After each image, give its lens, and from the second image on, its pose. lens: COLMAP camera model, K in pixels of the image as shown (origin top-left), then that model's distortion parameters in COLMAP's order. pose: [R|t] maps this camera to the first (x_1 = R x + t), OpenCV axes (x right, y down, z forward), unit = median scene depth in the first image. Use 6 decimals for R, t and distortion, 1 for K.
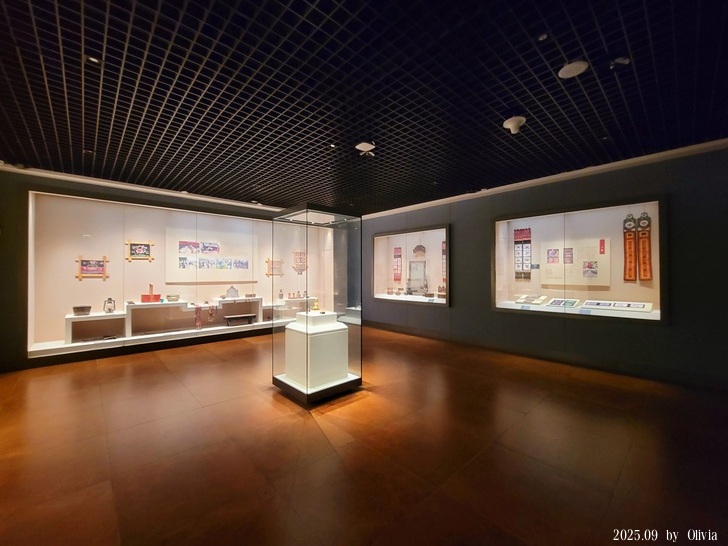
lens RADIAL K [[297.0, 0, 364.0], [0, 297.0, 273.0], [0, 0, 1]] dist [0.000741, 0.000082]
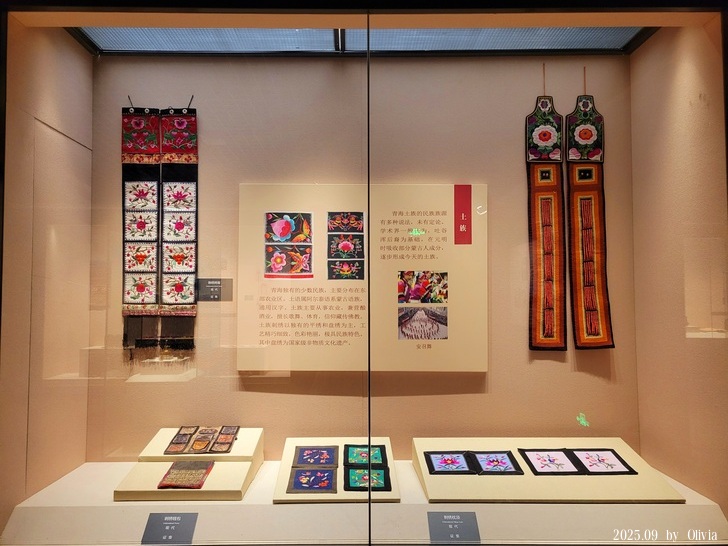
lens RADIAL K [[556.9, 0, 364.0], [0, 556.9, 273.0], [0, 0, 1]] dist [0.050376, -0.000172]
pose [[0.674351, 0.034227, 0.737617, 0.239387], [-0.003054, 0.999046, -0.043566, -0.011116], [-0.738404, 0.027126, 0.673812, 0.441684]]
